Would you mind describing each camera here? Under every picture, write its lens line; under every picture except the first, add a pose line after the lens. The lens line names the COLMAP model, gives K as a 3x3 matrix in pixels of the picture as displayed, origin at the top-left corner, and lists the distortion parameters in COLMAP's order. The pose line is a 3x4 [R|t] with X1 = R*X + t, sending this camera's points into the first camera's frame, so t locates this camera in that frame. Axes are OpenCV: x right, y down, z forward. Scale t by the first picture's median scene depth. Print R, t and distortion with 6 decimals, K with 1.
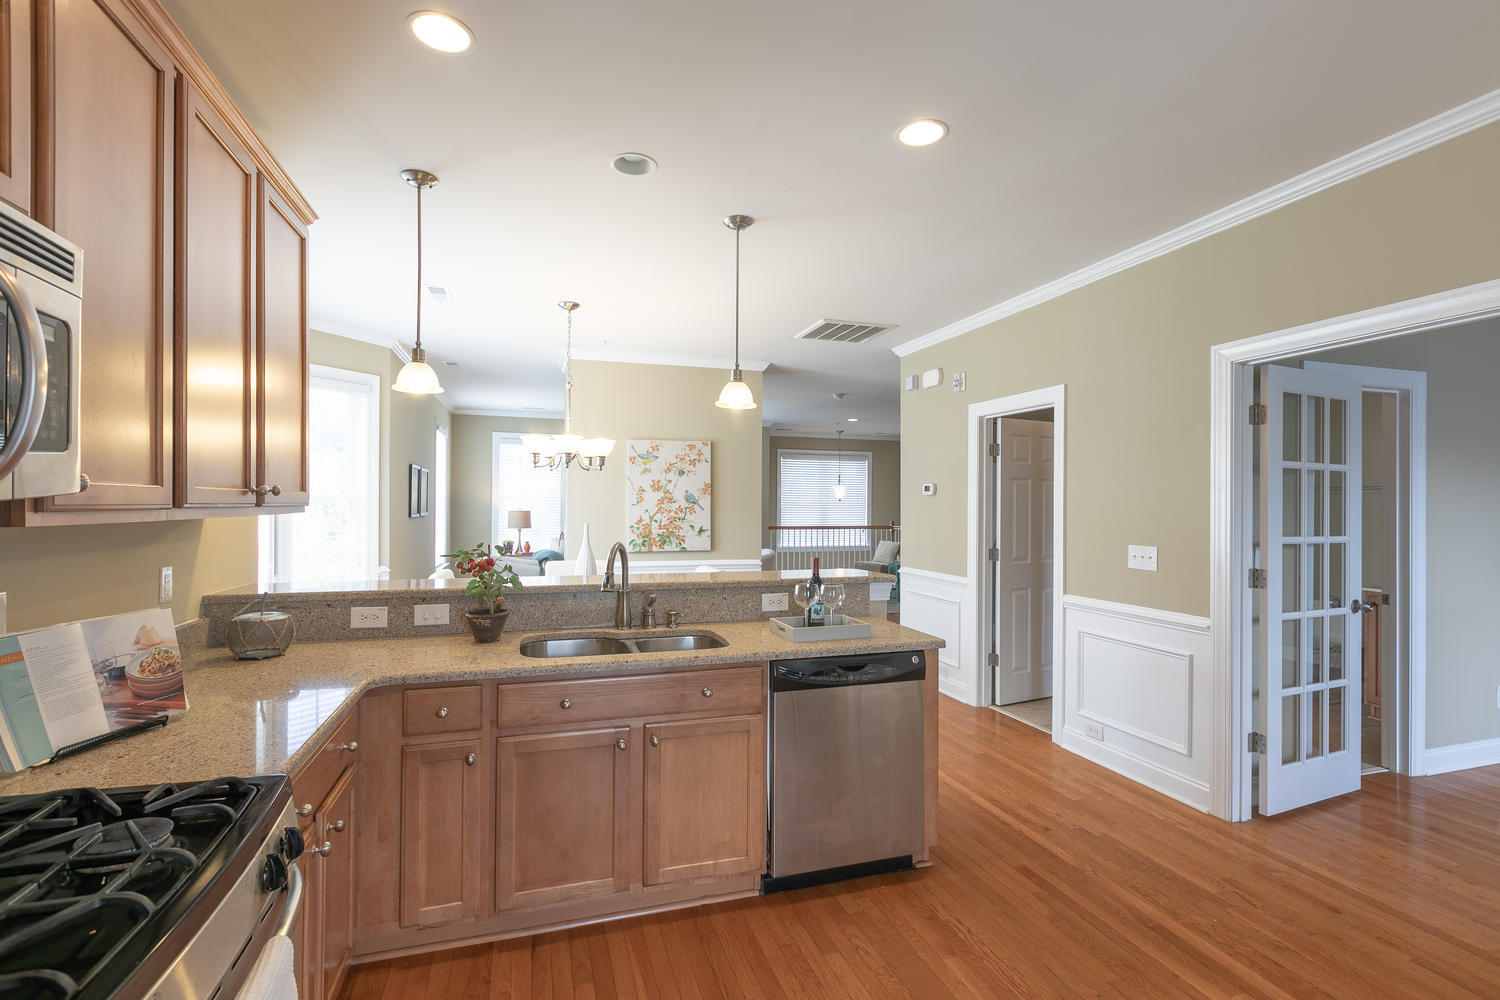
lens RADIAL K [[678.3, 0, 739.6], [0, 678.3, 500.9], [0, 0, 1]] dist [-0.007169, -0.001103]
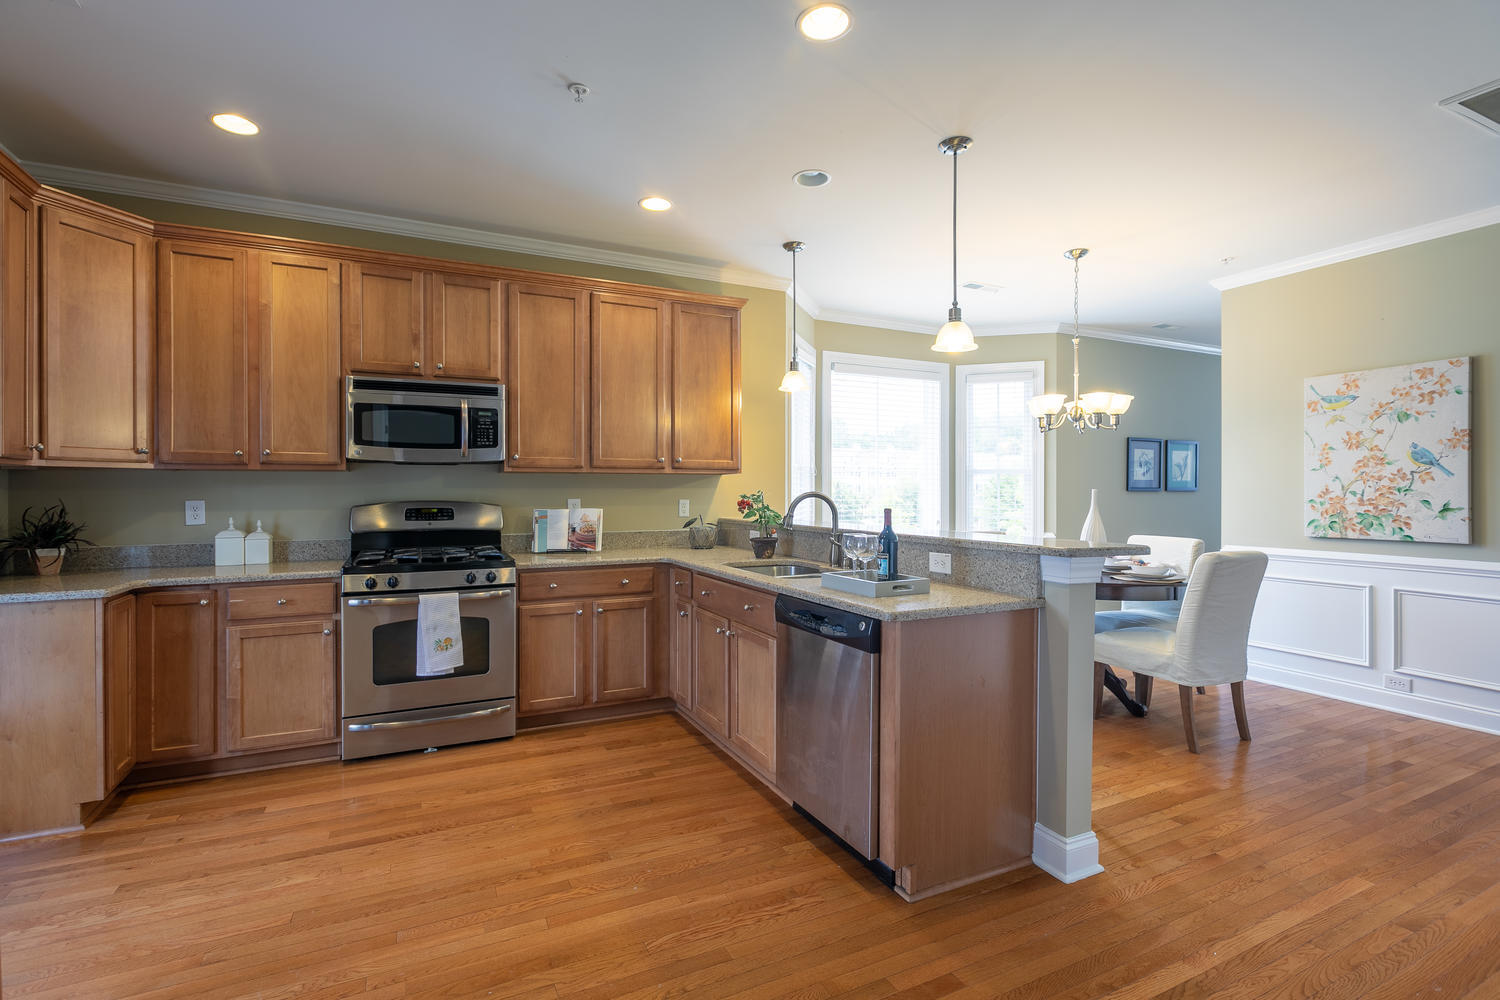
lens RADIAL K [[678.3, 0, 734.4], [0, 678.3, 498.2], [0, 0, 1]] dist [-0.007169, -0.001103]
pose [[0.149737, 0.004735, -0.988715, 0.444570], [0.003667, 0.999979, 0.005345, 0.029159], [0.988719, -0.004426, 0.149716, 0.297415]]
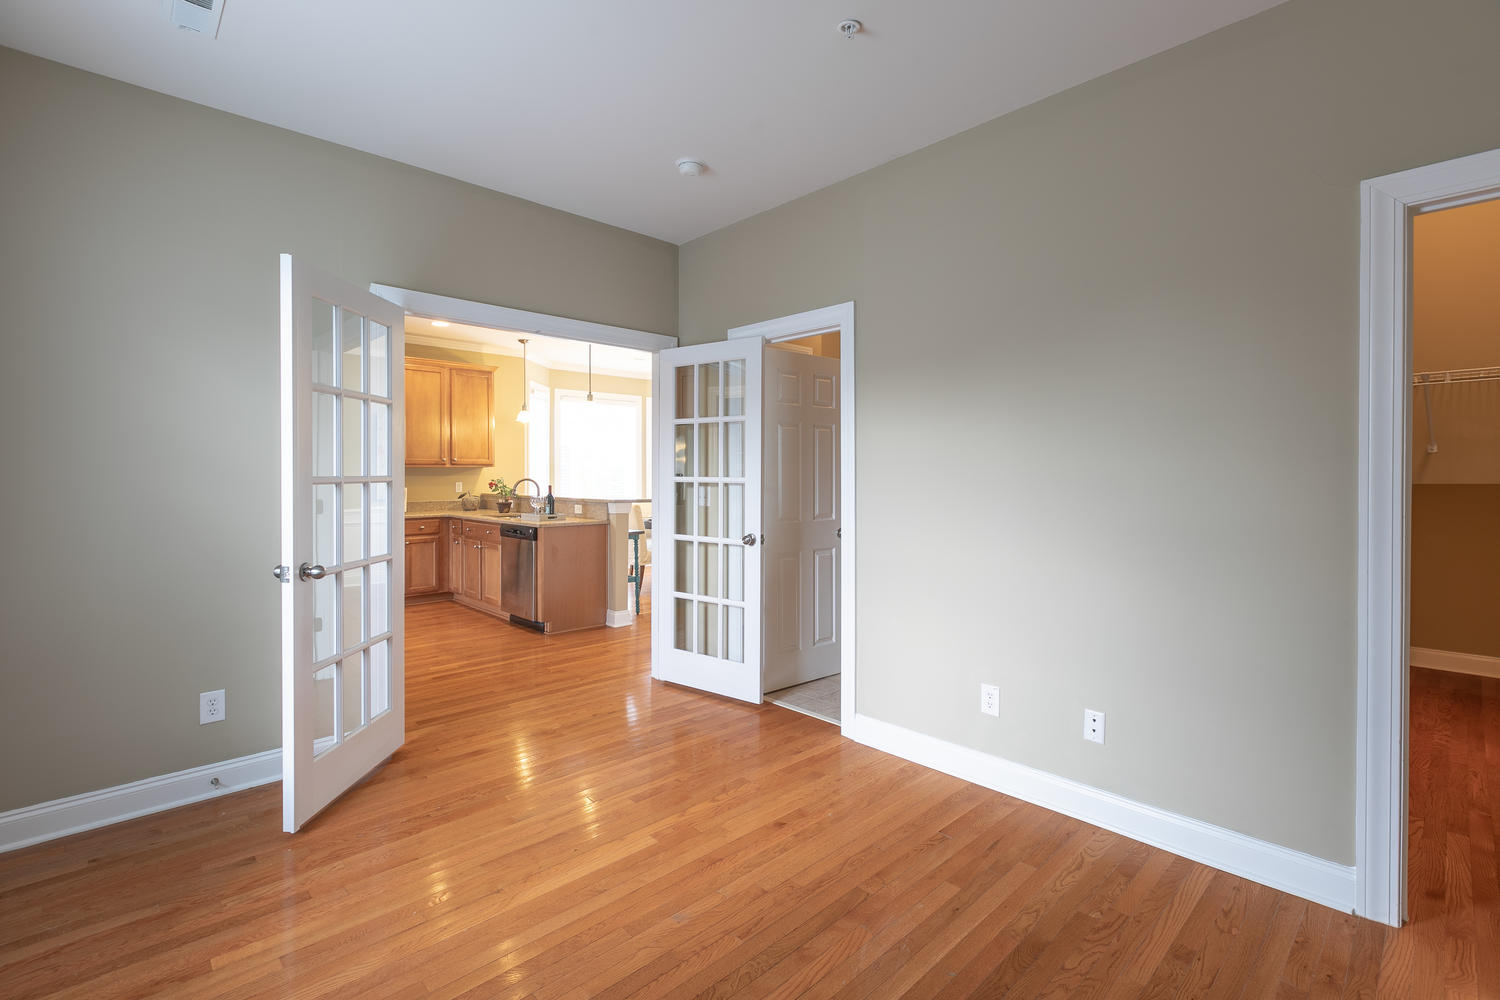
lens RADIAL K [[678.3, 0, 766.4], [0, 678.3, 482.7], [0, 0, 1]] dist [-0.007169, -0.001103]
pose [[0.469422, 0.004455, -0.882963, 1.048322], [0.005296, 0.999955, 0.007861, 0.028337], [0.882958, -0.008366, 0.469377, 0.270086]]
